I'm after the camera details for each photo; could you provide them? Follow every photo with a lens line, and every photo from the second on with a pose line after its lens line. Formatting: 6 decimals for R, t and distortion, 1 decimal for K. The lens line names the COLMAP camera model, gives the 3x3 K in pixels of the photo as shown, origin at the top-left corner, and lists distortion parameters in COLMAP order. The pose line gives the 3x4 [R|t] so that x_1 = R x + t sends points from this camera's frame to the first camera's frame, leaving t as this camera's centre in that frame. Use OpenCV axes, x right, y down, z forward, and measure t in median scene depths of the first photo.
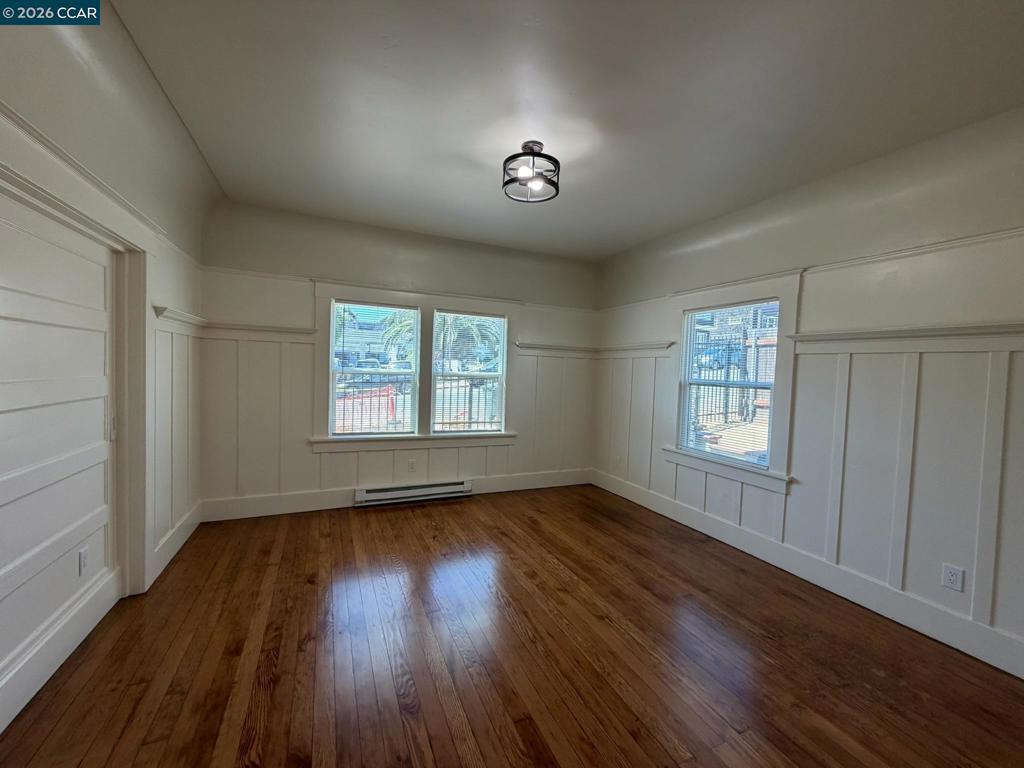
lens RADIAL K [[409.3, 0, 509.9], [0, 409.3, 383.7], [0, 0, 1]] dist [0.000061, 0.000094]
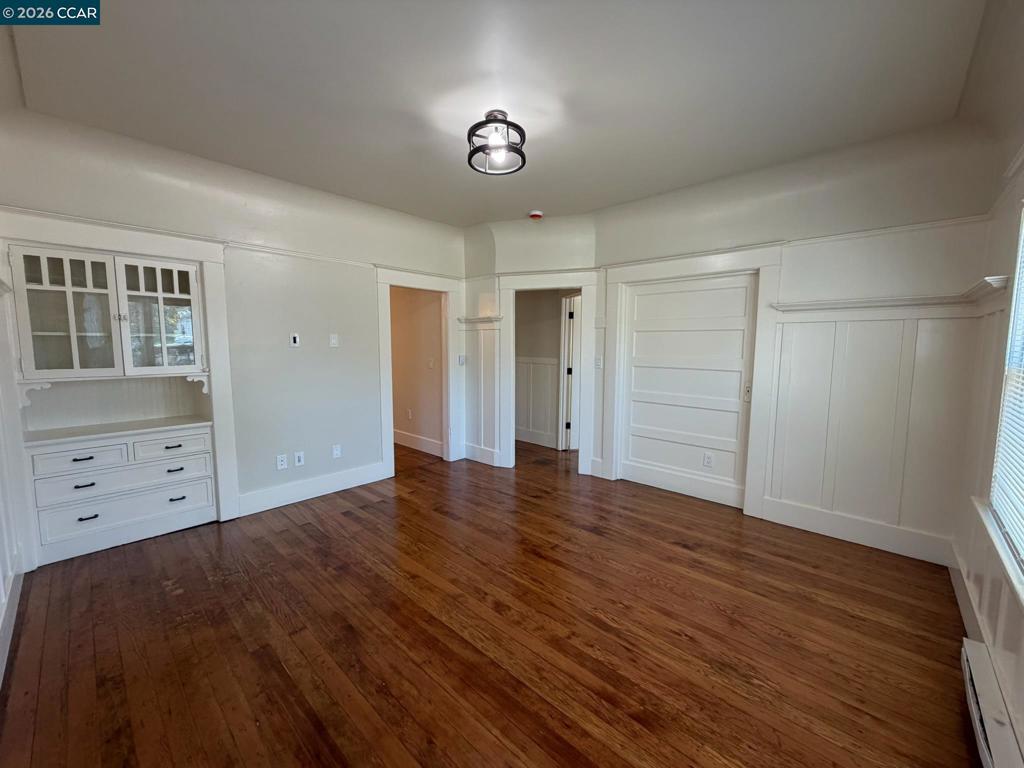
lens RADIAL K [[409.3, 0, 509.5], [0, 409.3, 383.4], [0, 0, 1]] dist [0.000061, 0.000094]
pose [[-0.921721, -0.000010, -0.387853, 0.345323], [-0.049920, 0.991686, 0.118606, -0.052044], [0.384627, 0.128683, -0.914059, 1.694177]]
